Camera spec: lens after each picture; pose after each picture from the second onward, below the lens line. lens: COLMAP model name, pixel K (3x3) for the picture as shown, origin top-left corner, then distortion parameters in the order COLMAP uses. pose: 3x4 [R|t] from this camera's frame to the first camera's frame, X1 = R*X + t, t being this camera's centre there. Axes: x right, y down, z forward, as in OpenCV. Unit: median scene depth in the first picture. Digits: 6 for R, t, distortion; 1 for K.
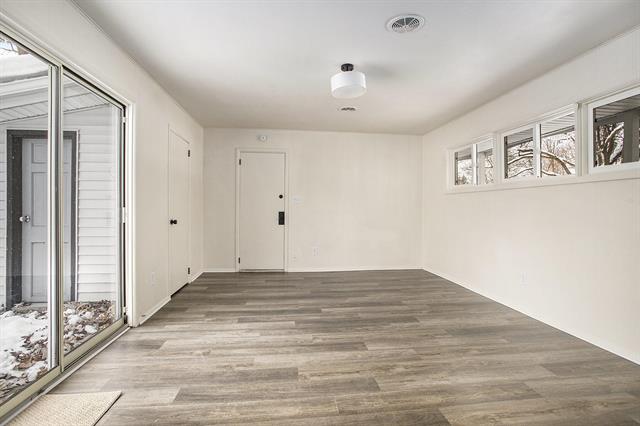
lens RADIAL K [[322.4, 0, 314.5], [0, 322.4, 209.0], [0, 0, 1]] dist [-0.026014, 0.000881]
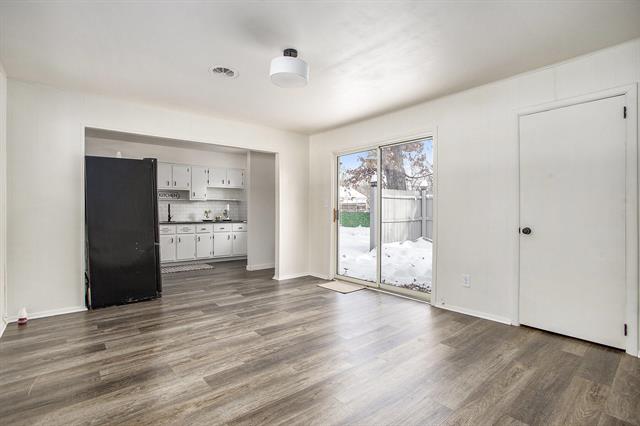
lens RADIAL K [[322.4, 0, 314.5], [0, 322.4, 209.0], [0, 0, 1]] dist [-0.026014, 0.000881]
pose [[-0.843066, -0.007485, -0.537758, 0.614164], [-0.001676, 0.999935, -0.011290, -0.004161], [0.537808, -0.008617, -0.843023, 2.100527]]
